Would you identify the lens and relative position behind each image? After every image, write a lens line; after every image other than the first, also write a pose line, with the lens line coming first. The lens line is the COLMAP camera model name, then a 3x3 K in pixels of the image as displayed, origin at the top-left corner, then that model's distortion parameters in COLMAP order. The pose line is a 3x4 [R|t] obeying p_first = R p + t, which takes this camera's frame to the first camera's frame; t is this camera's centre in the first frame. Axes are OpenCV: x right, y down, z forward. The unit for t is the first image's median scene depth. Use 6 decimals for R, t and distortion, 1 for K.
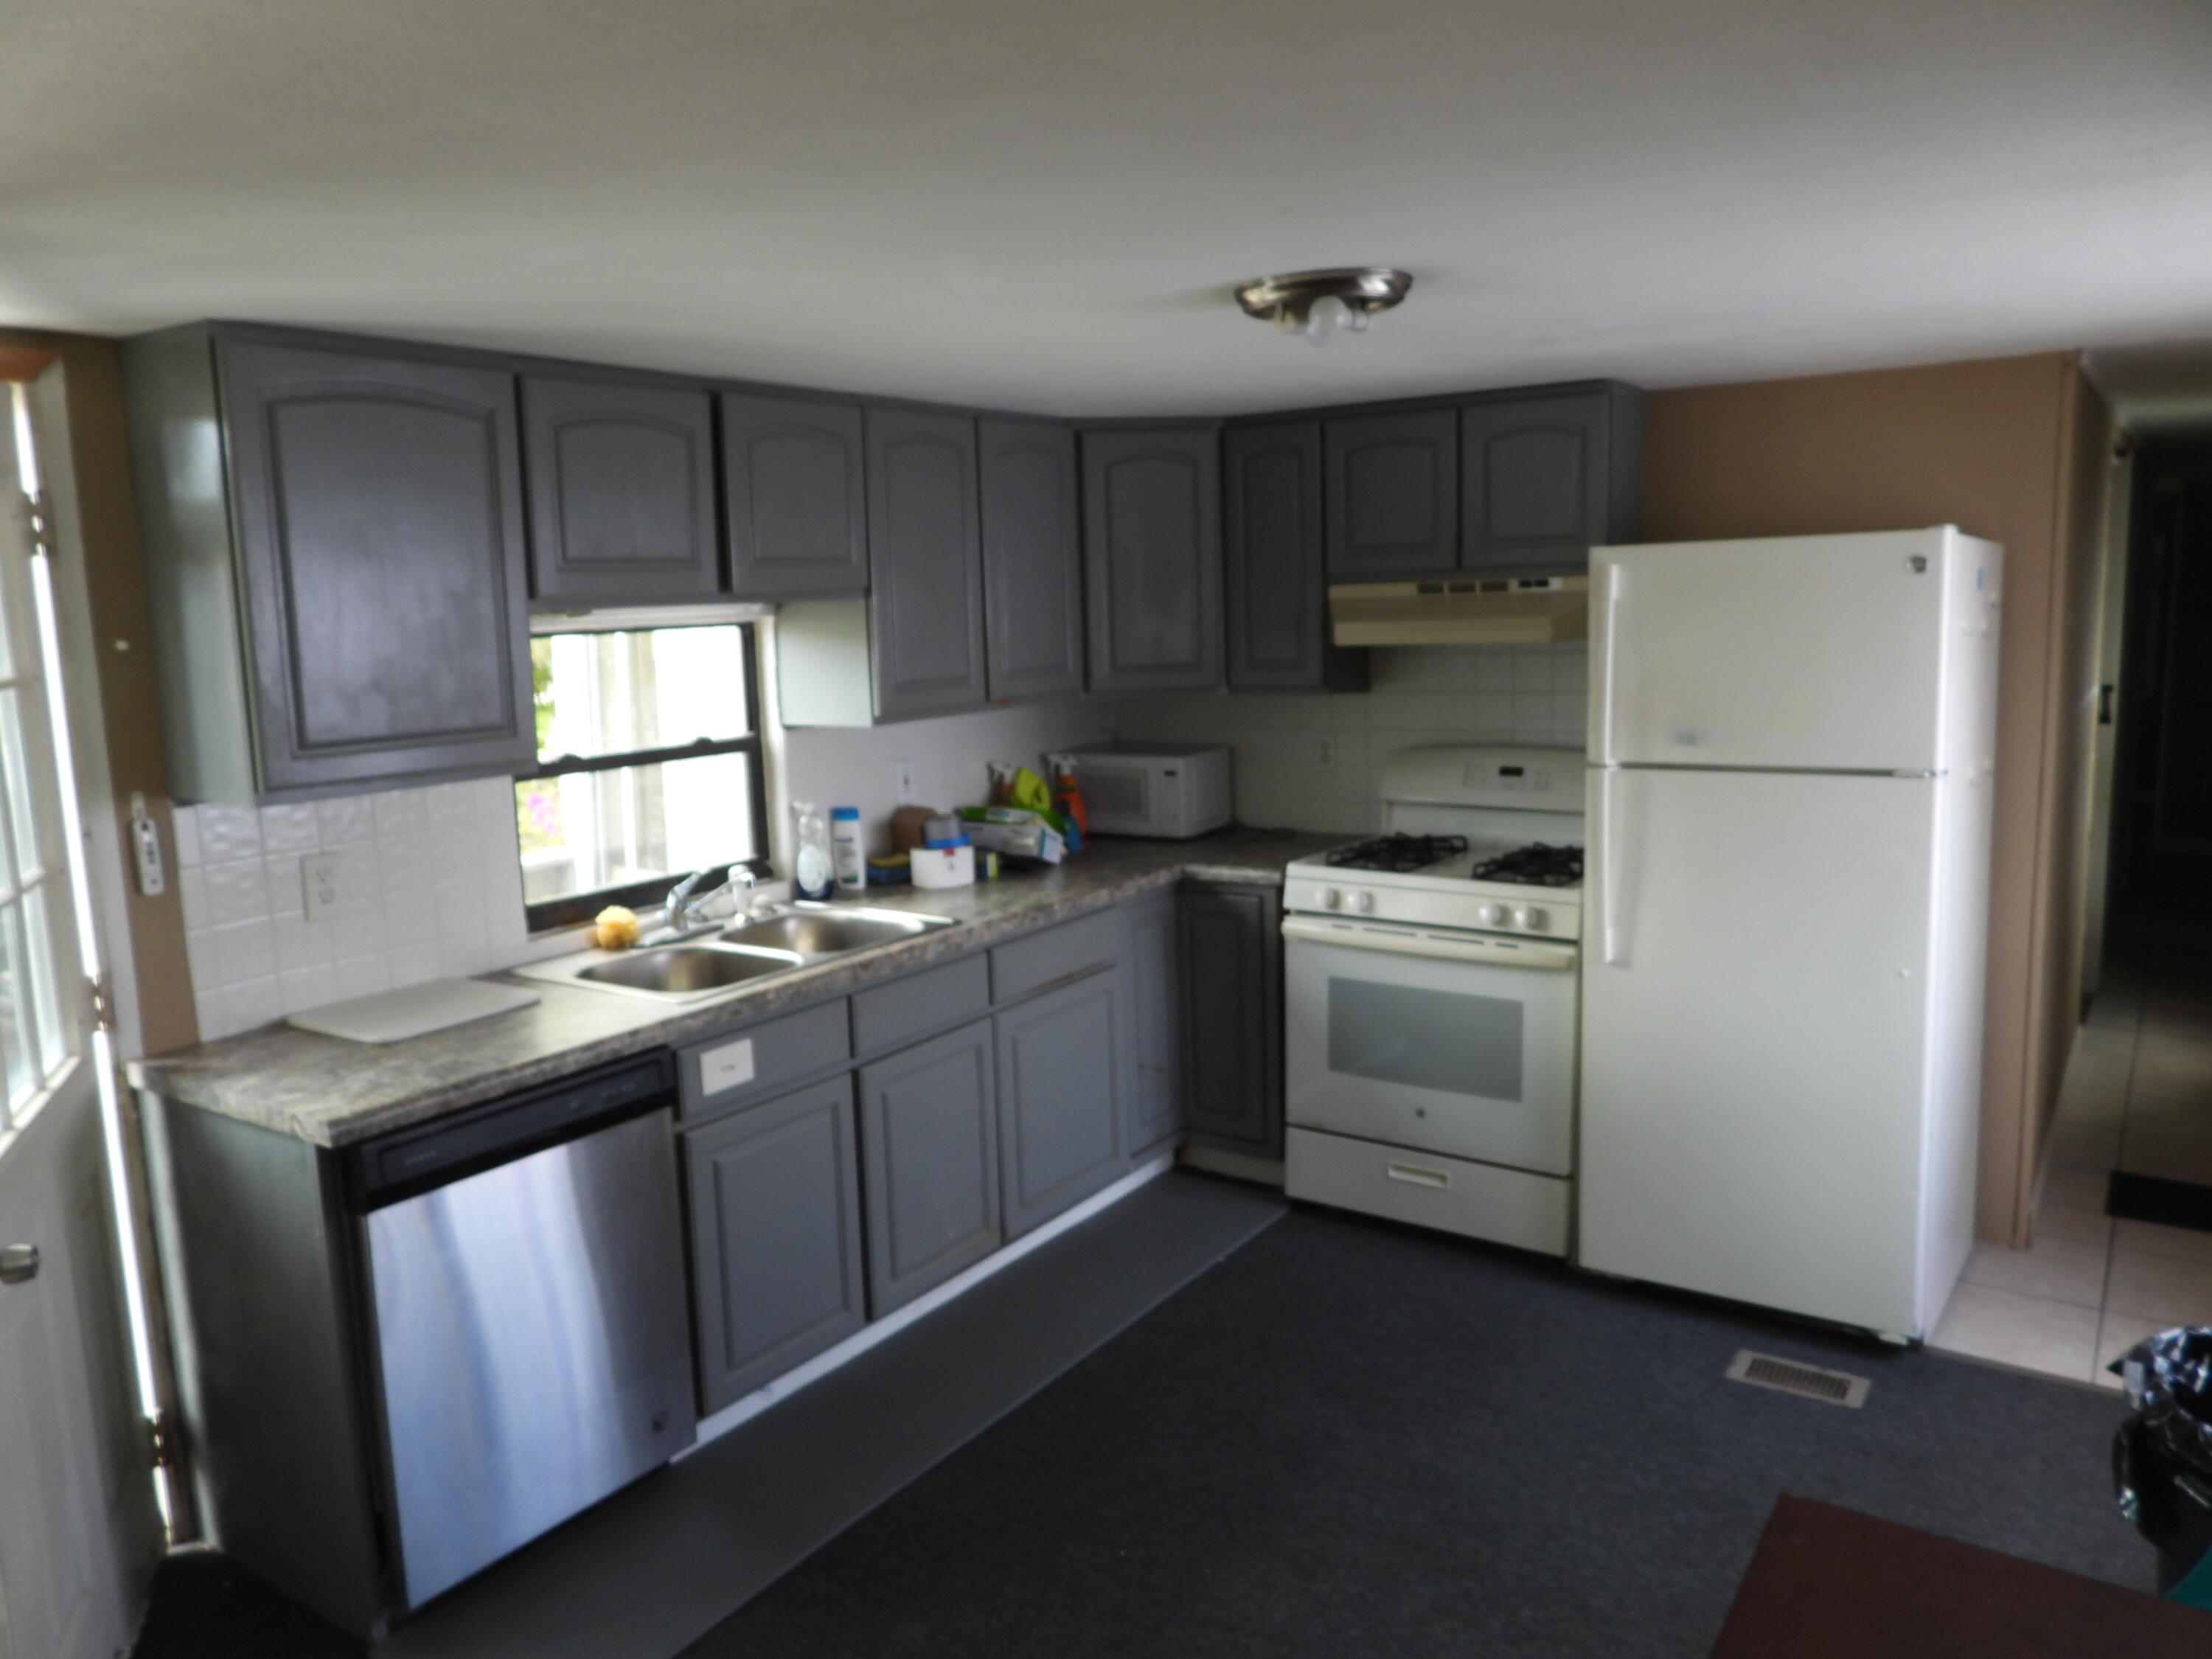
lens RADIAL K [[1598.3, 0, 1106.0], [0, 1598.3, 829.5], [0, 0, 1]] dist [-0.006093, 0.001847]
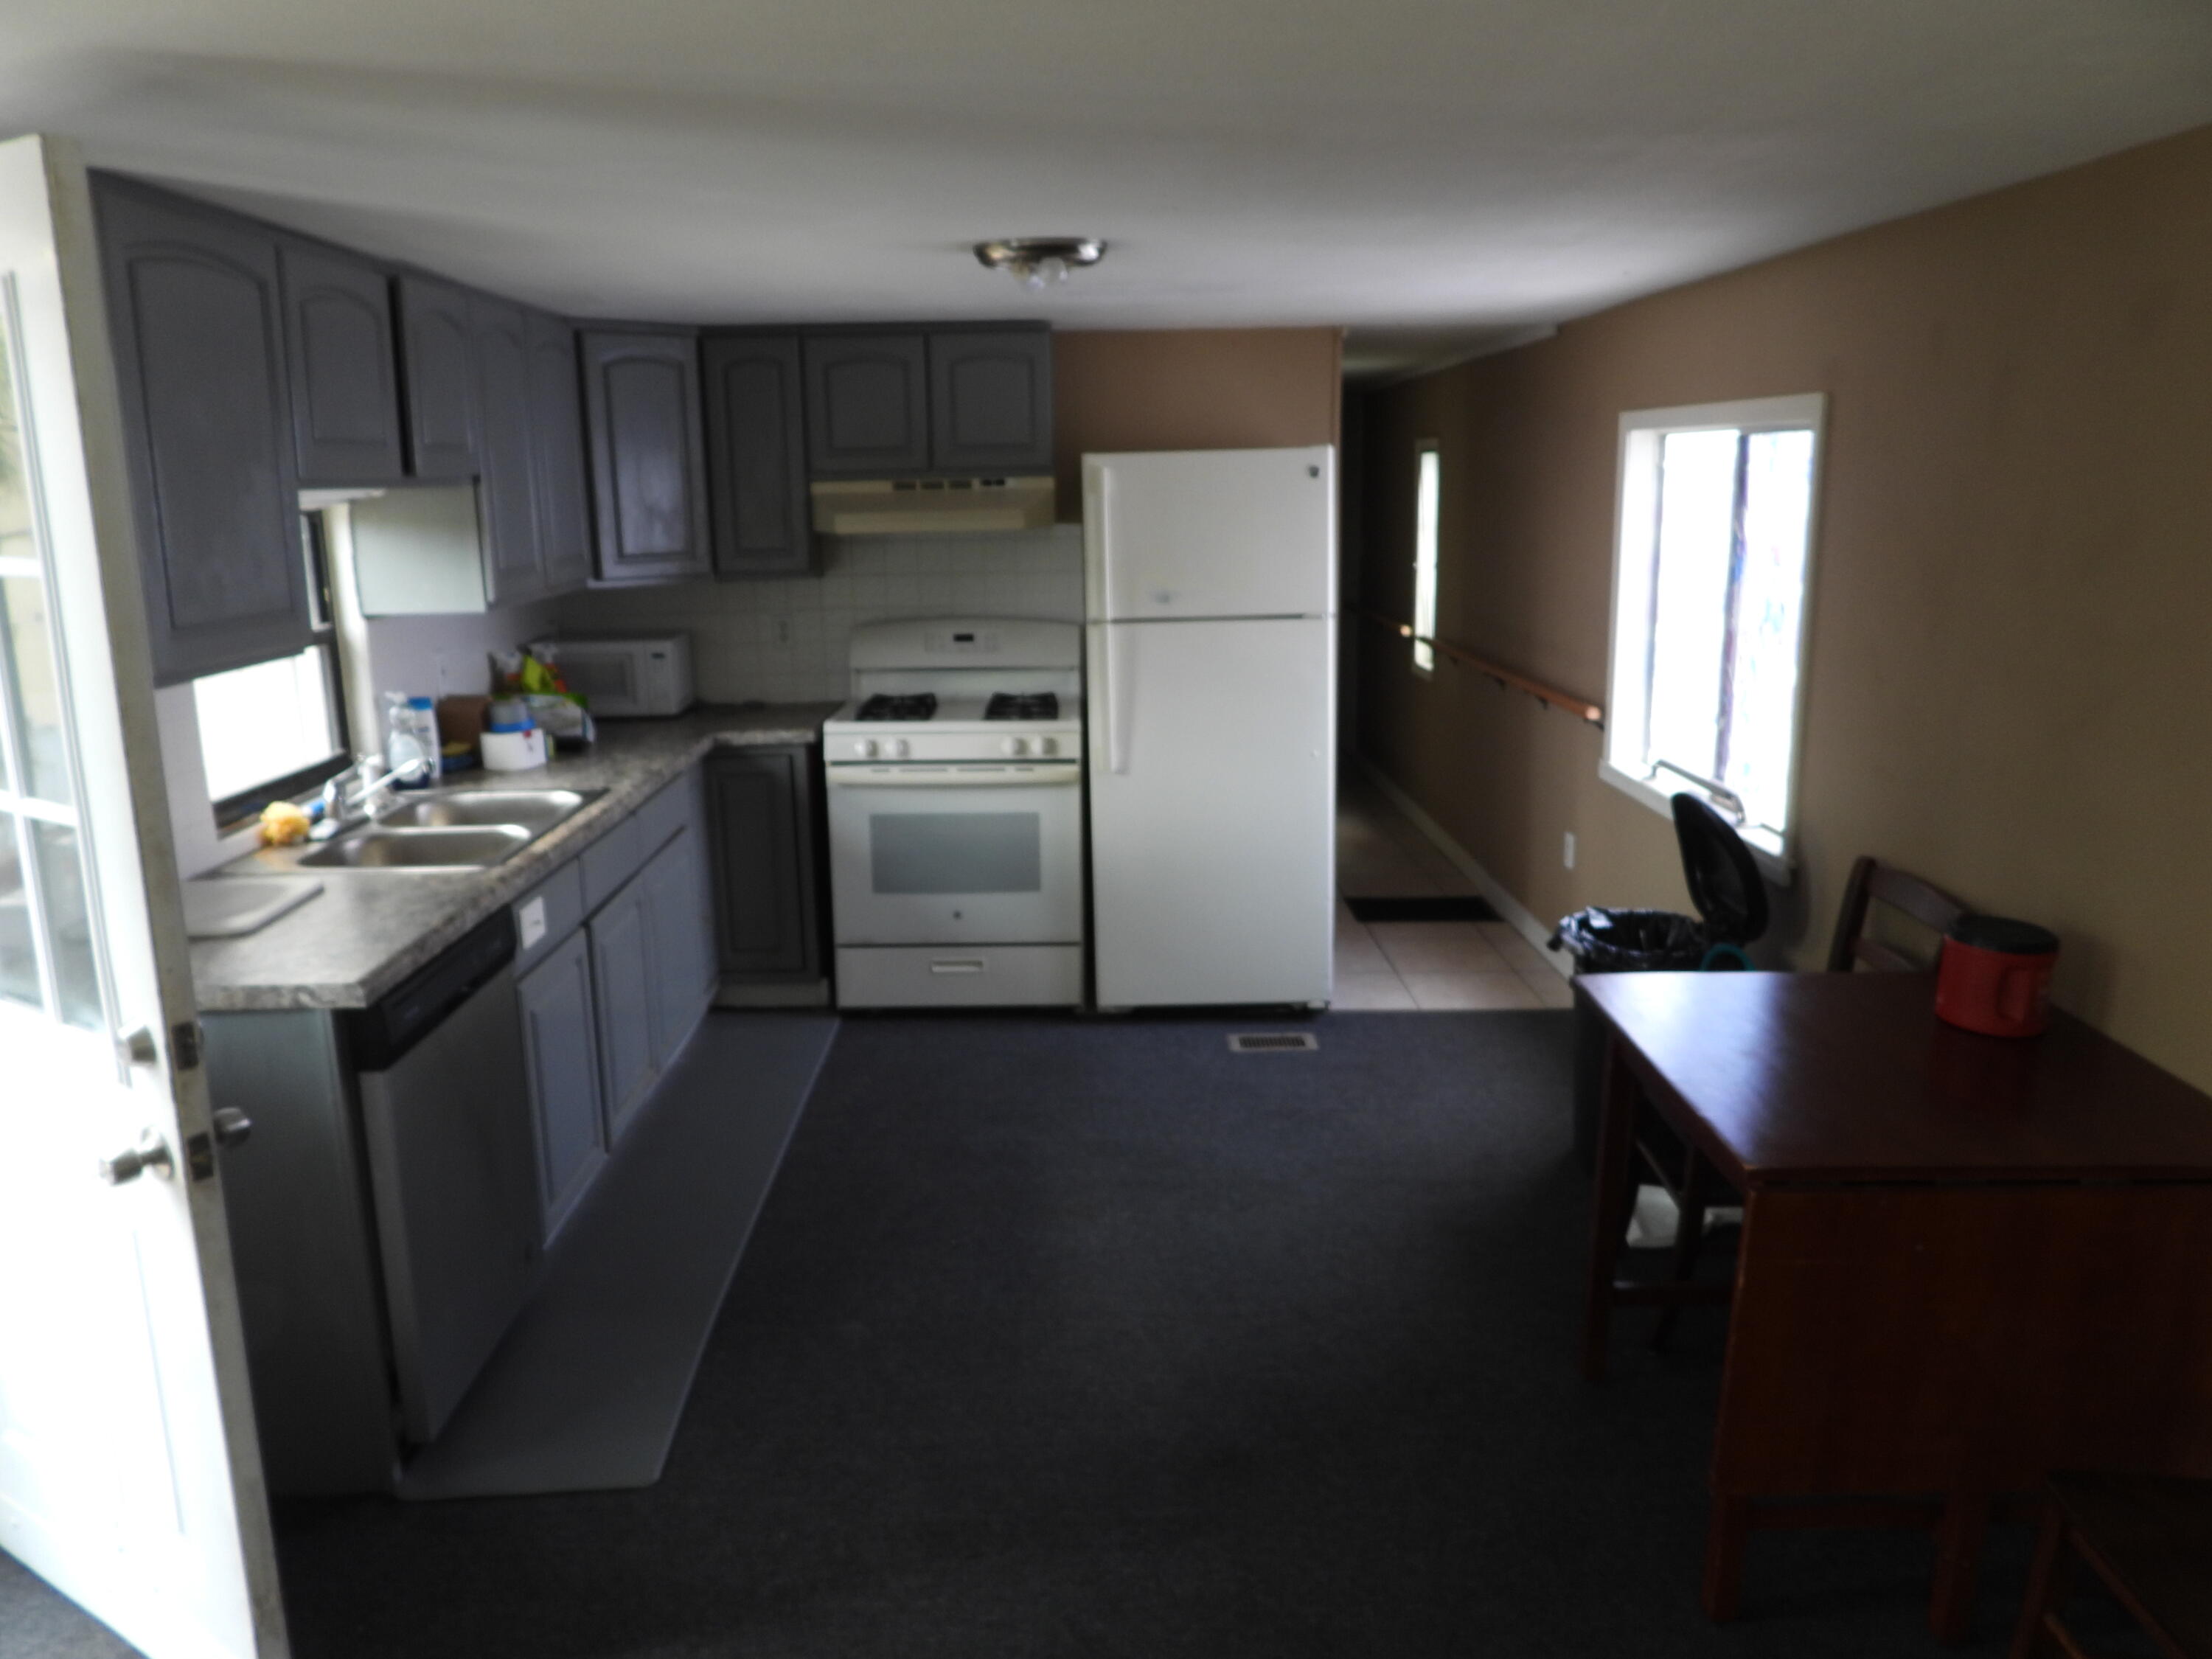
lens RADIAL K [[1598.3, 0, 1106.0], [0, 1598.3, 829.5], [0, 0, 1]] dist [-0.006093, 0.001847]
pose [[0.816277, -0.107501, 0.567570, -0.395874], [0.076667, 0.994001, 0.078007, 0.024090], [-0.572551, -0.020161, 0.819621, -0.073982]]
